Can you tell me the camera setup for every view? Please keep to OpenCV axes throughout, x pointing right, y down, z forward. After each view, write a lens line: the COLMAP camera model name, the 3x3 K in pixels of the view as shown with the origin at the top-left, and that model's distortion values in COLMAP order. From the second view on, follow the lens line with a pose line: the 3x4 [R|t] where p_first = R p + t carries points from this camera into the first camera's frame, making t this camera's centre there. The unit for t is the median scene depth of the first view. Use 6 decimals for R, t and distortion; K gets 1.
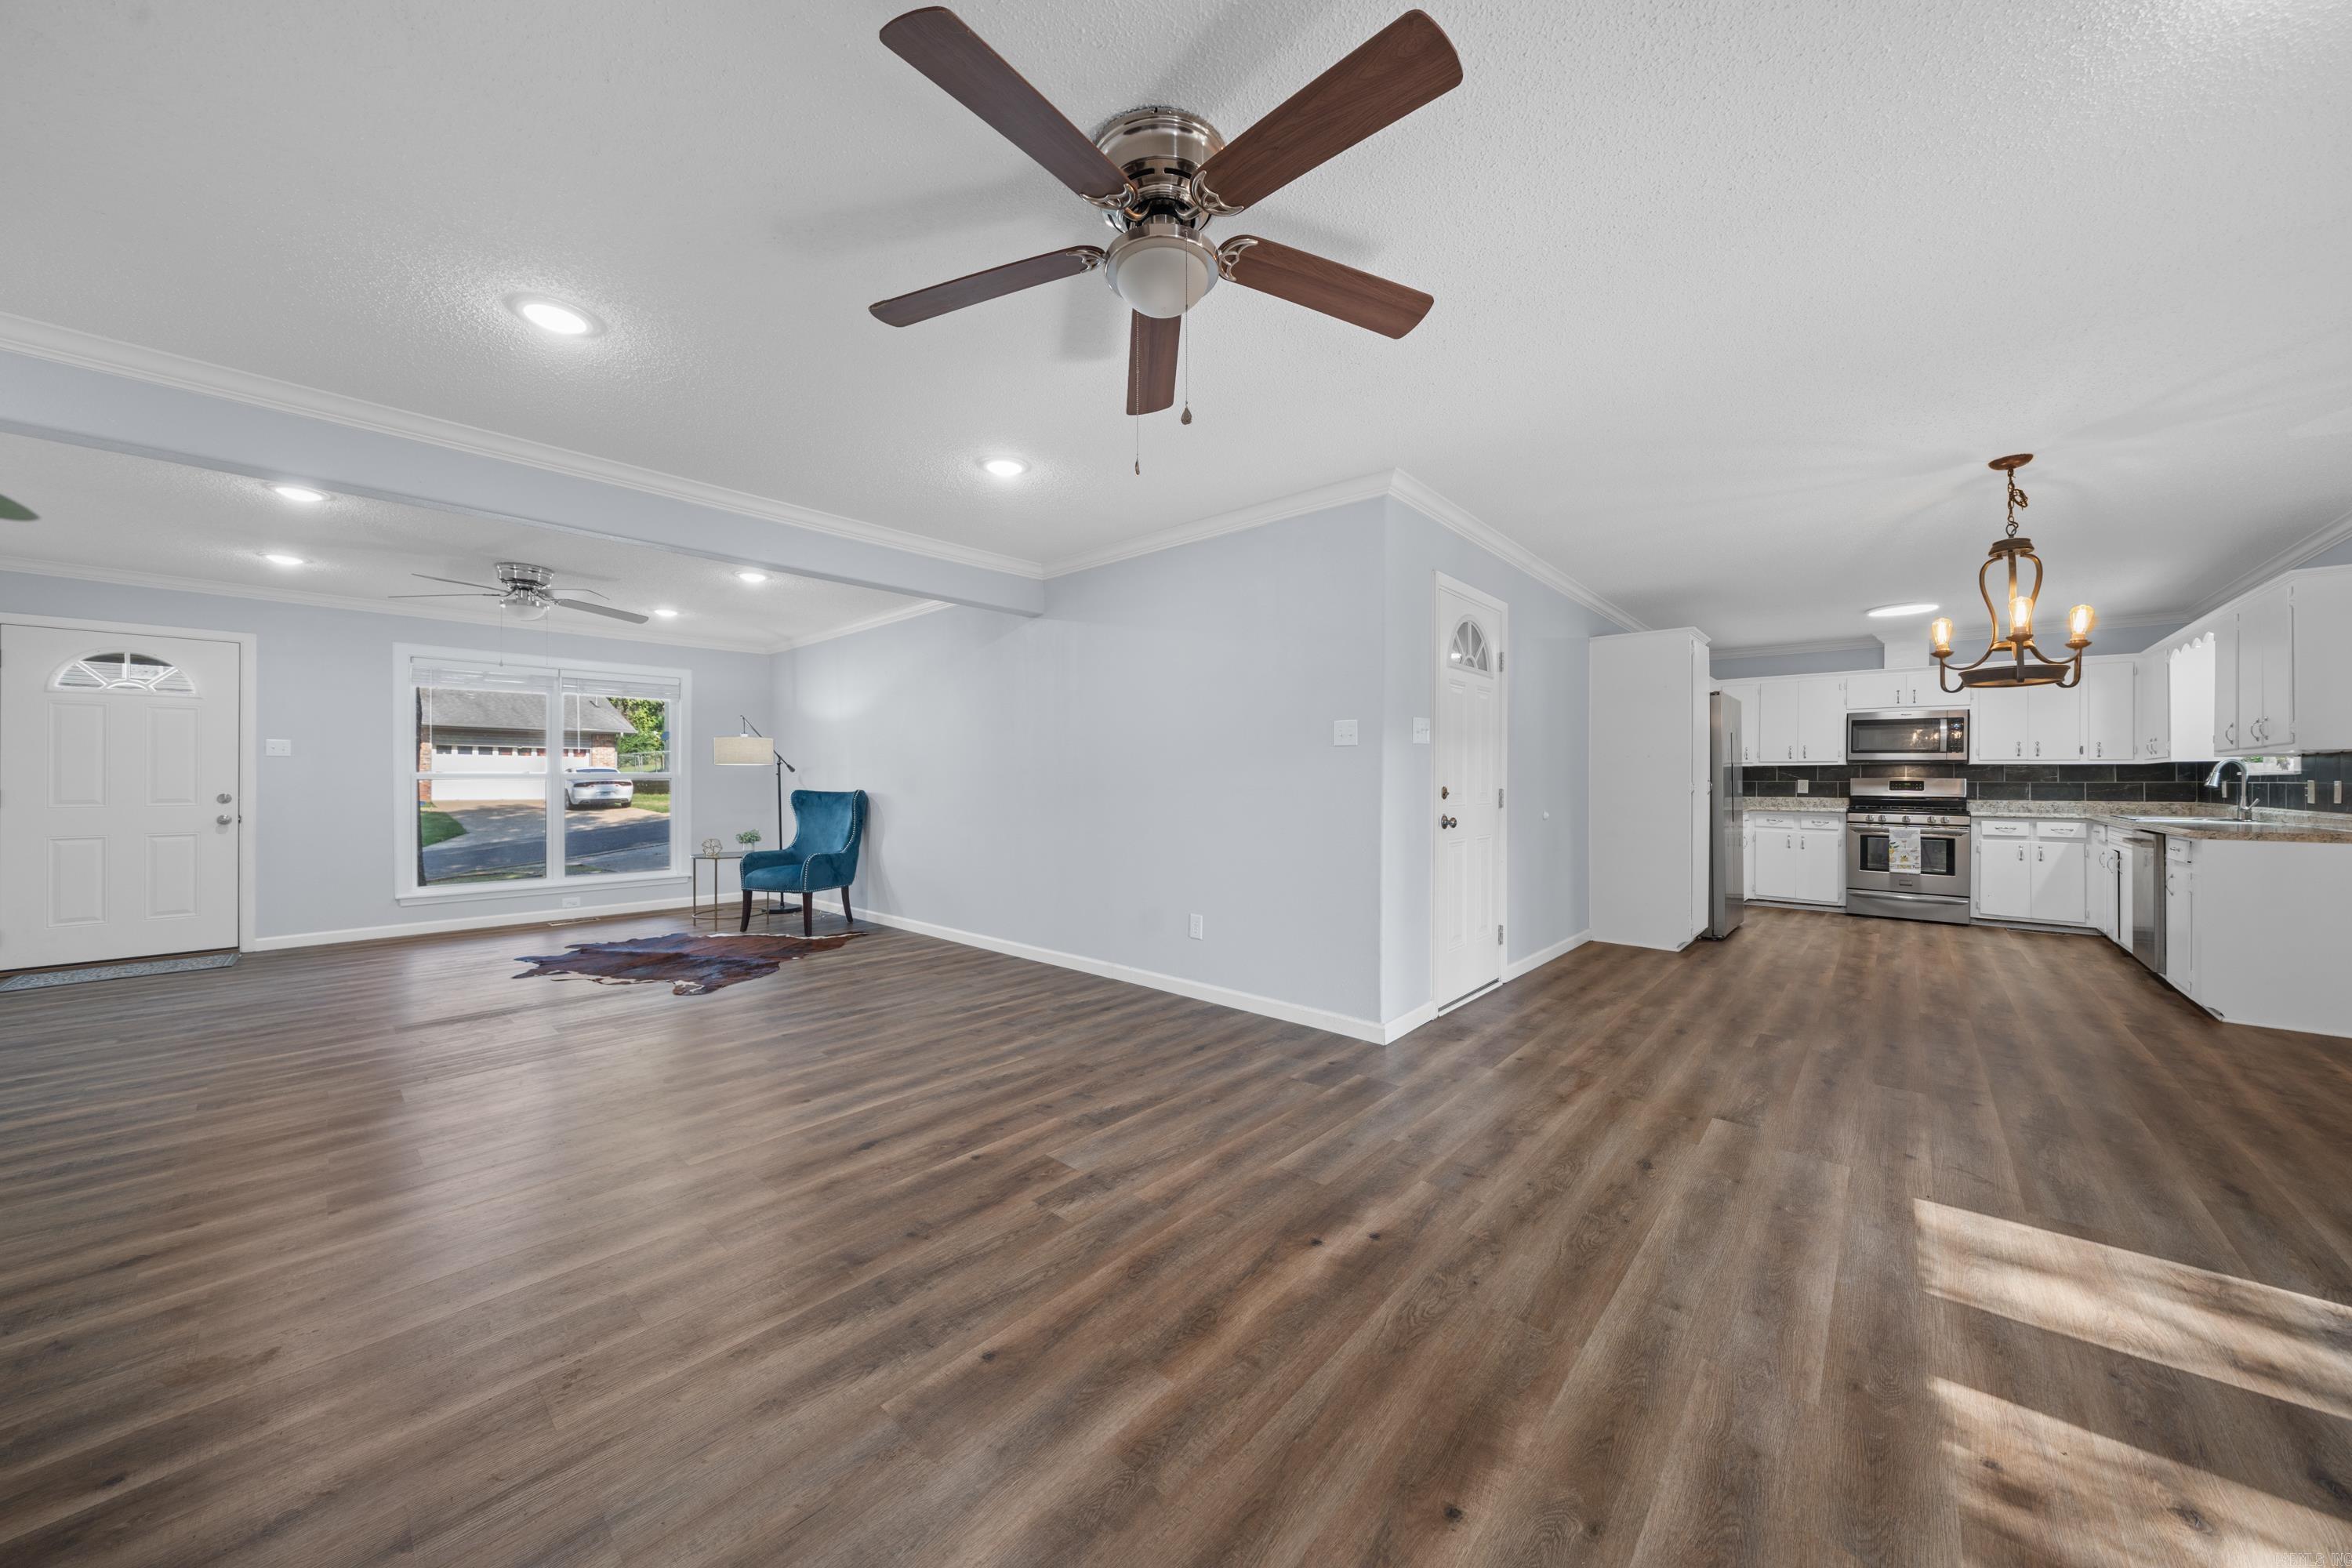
lens RADIAL K [[827.8, 0, 1165.4], [0, 827.8, 775.9], [0, 0, 1]] dist [-0.005286, 0.000022]
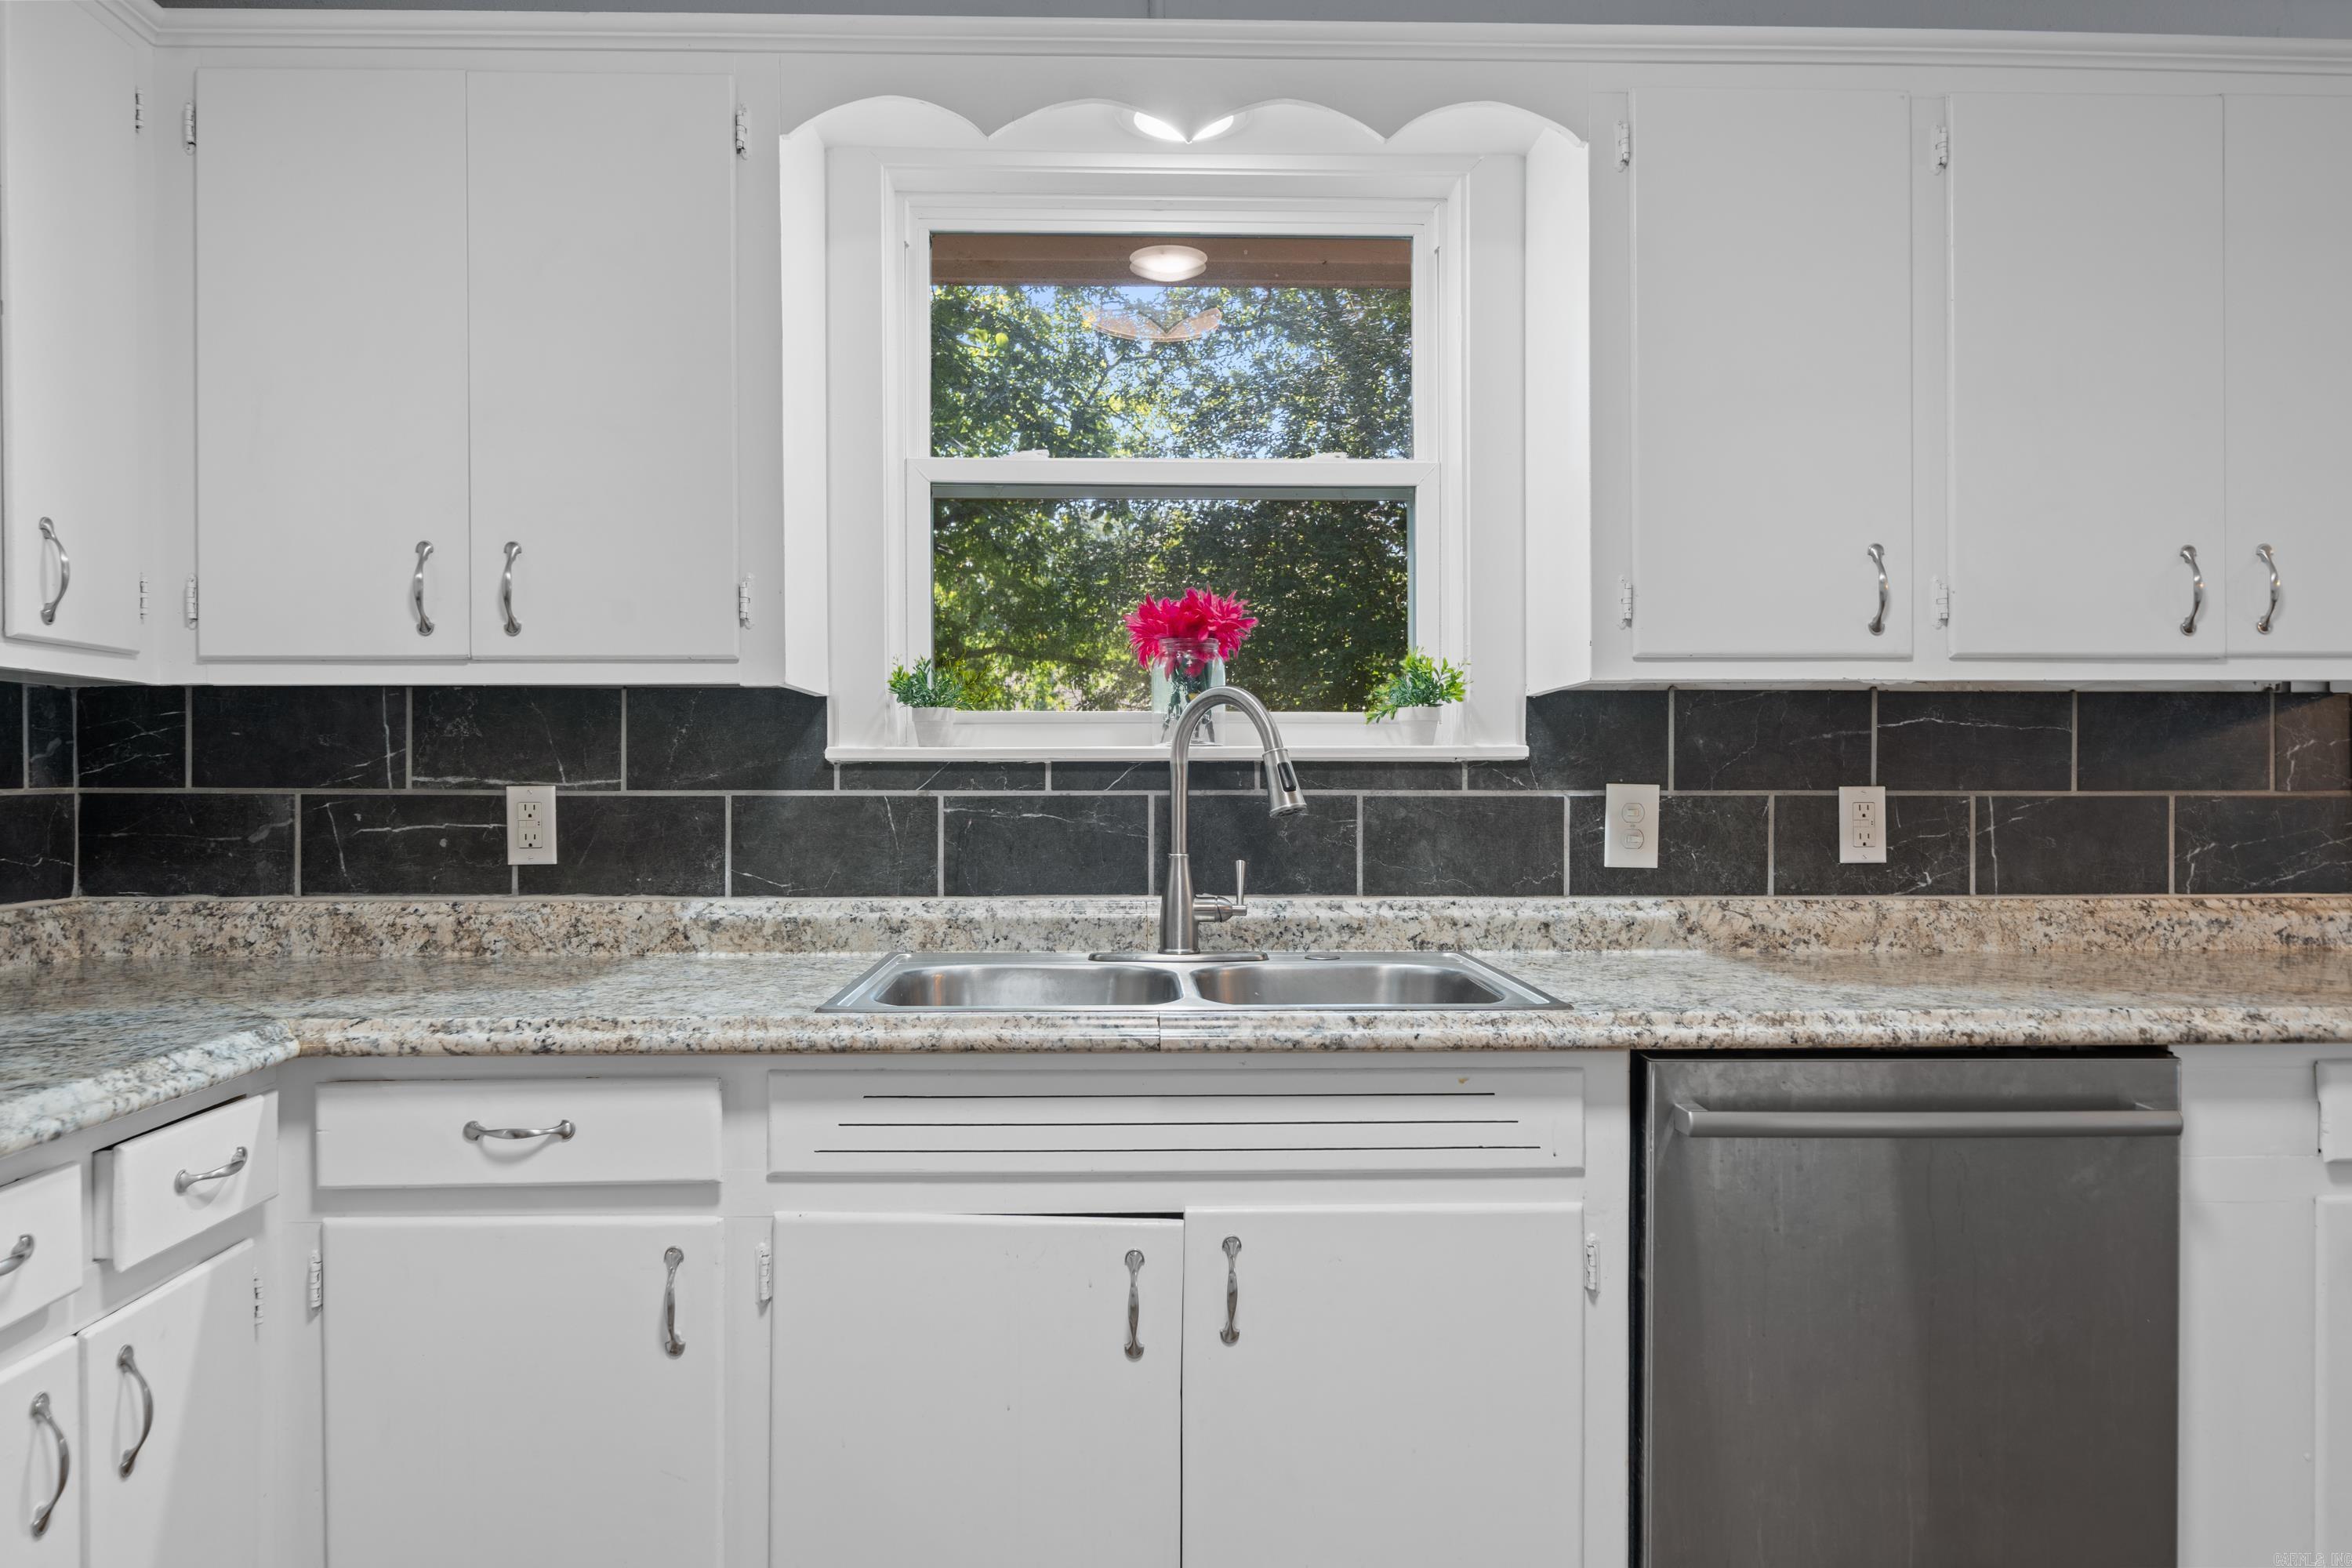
lens RADIAL K [[1600.8, 0, 1230.2], [0, 1600.8, 778.7], [0, 0, 1]] dist [0.006177, -0.005880]
pose [[-0.705264, -0.004024, 0.708933, 0.917452], [-0.006837, 0.999976, -0.001126, 0.003712], [-0.708912, -0.005642, -0.705275, 1.215896]]
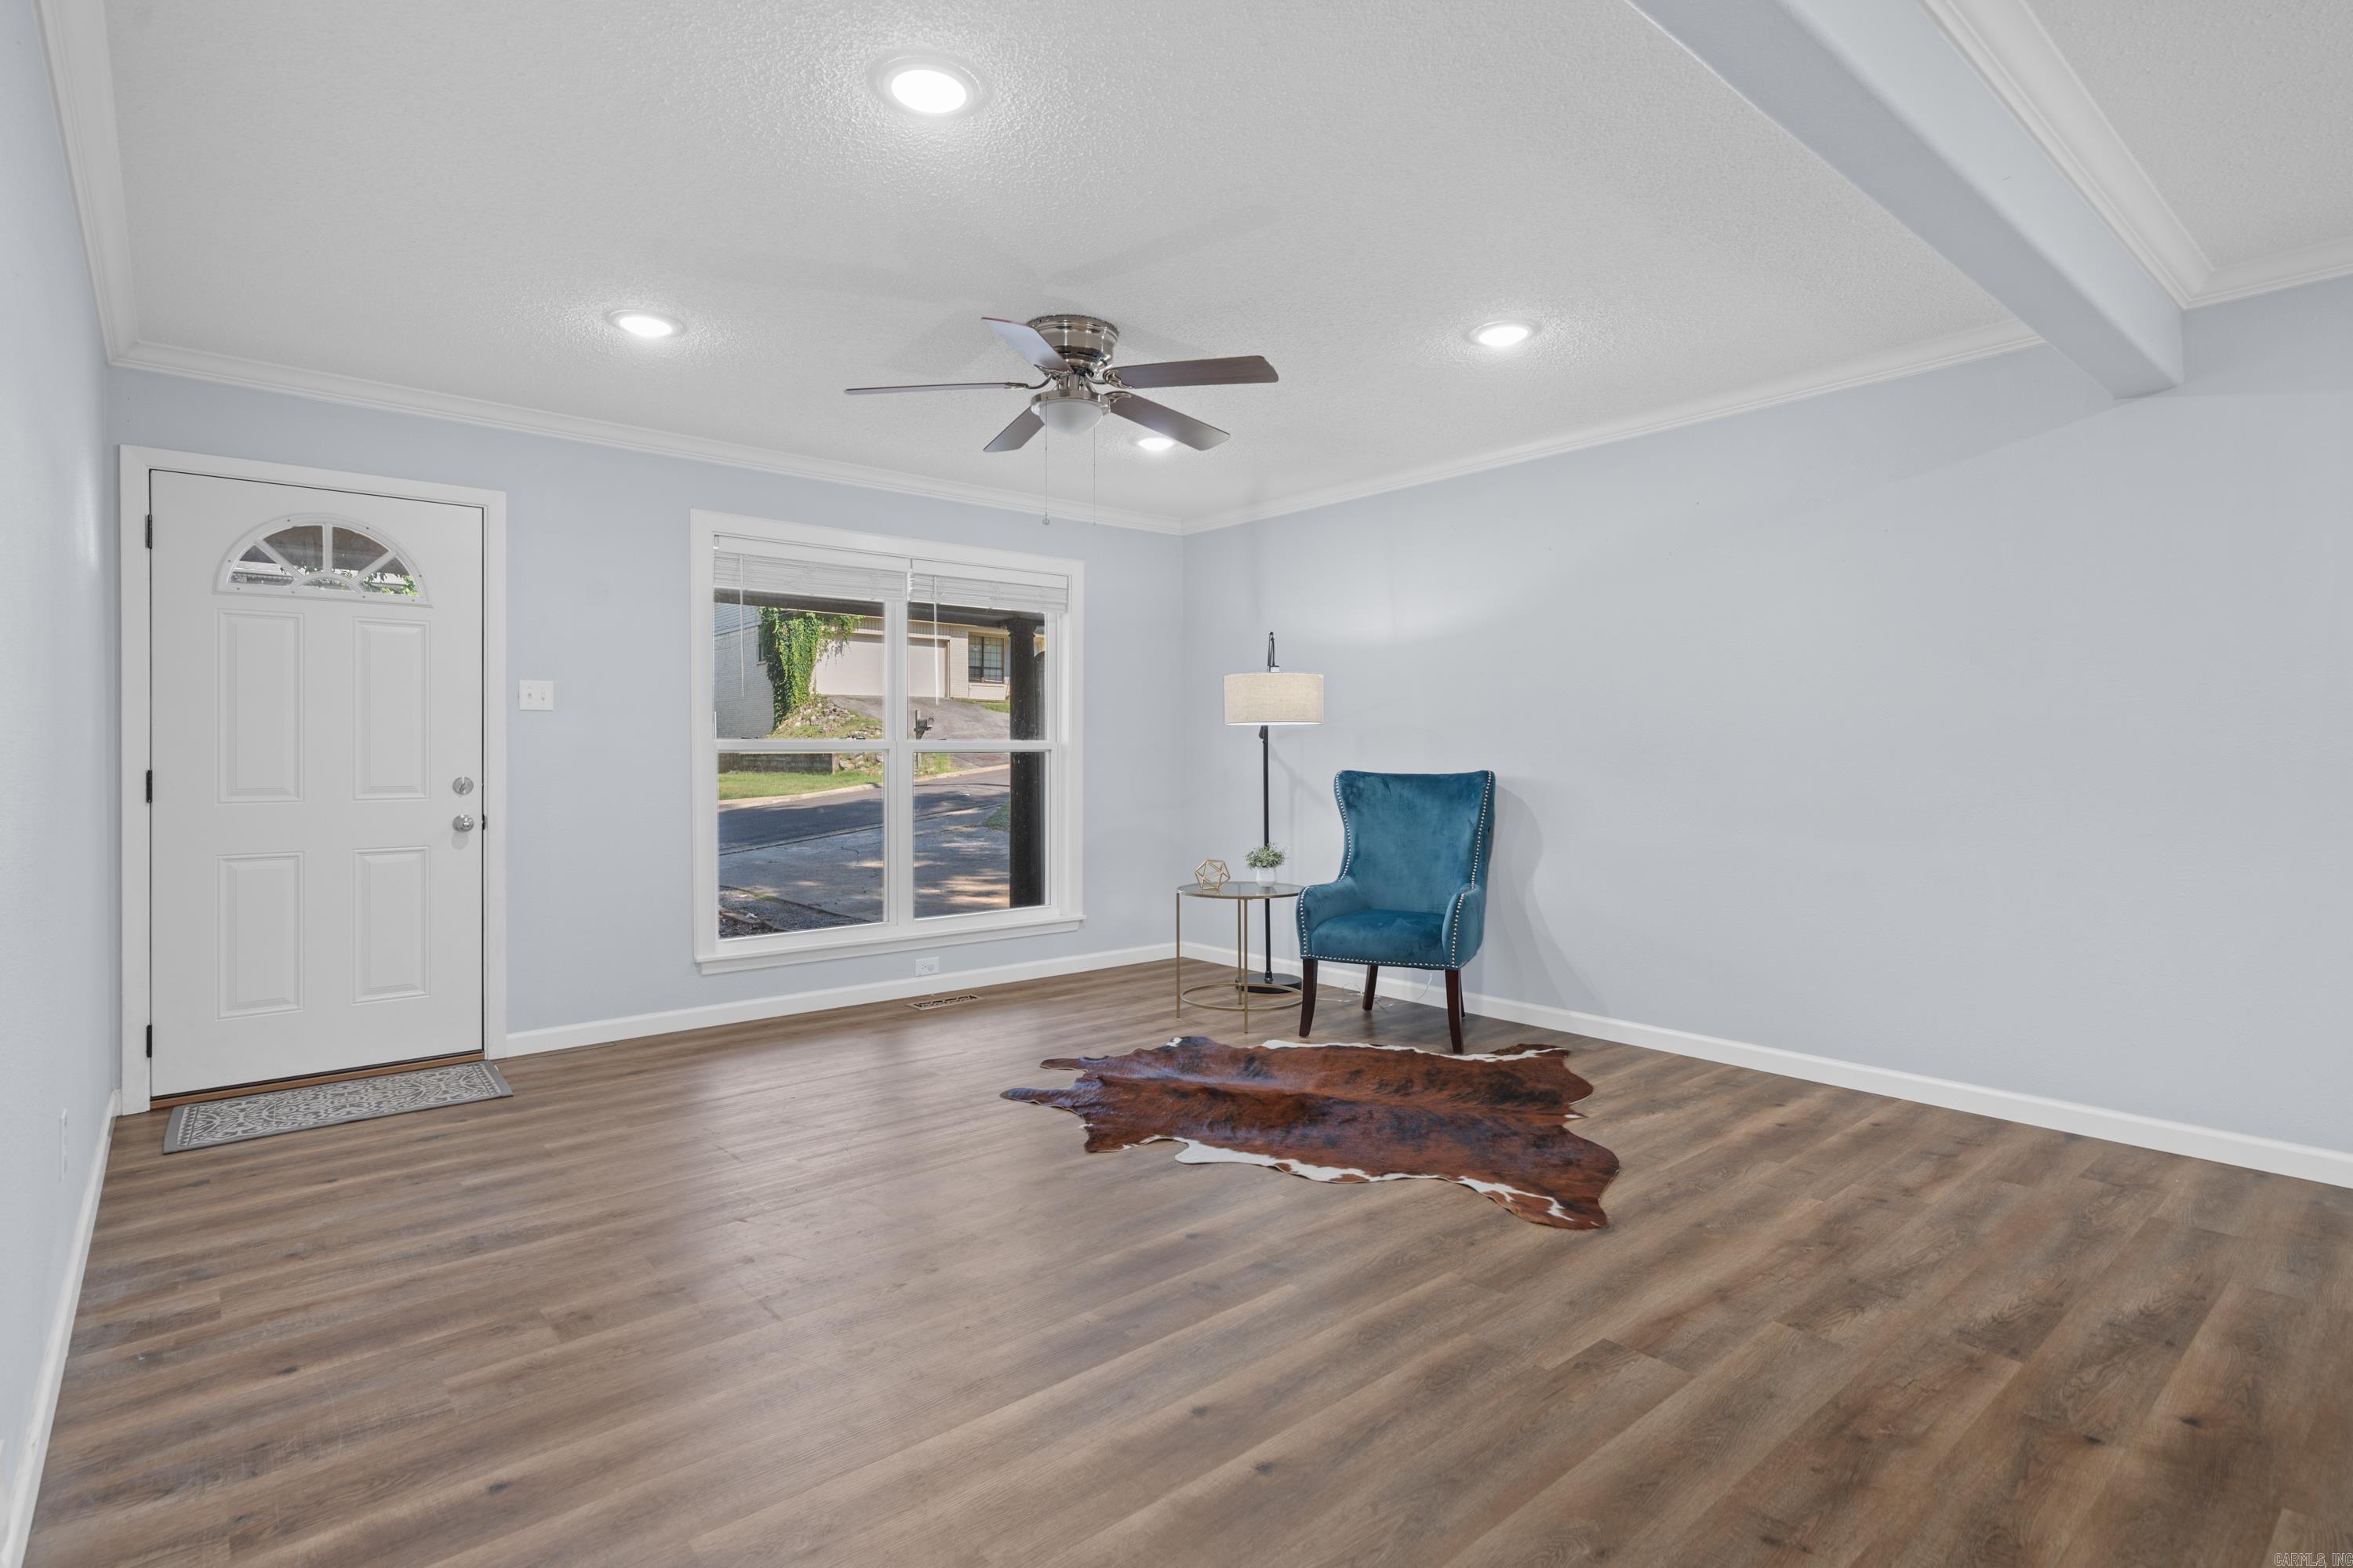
lens RADIAL K [[1110.7, 0, 1157.8], [0, 1110.7, 791.7], [0, 0, 1]] dist [0.003990, -0.000556]
pose [[0.992201, 0.004523, -0.124566, -0.612438], [0.000058, 0.999325, 0.036744, 0.003491], [0.124648, -0.036464, 0.991531, 0.278492]]
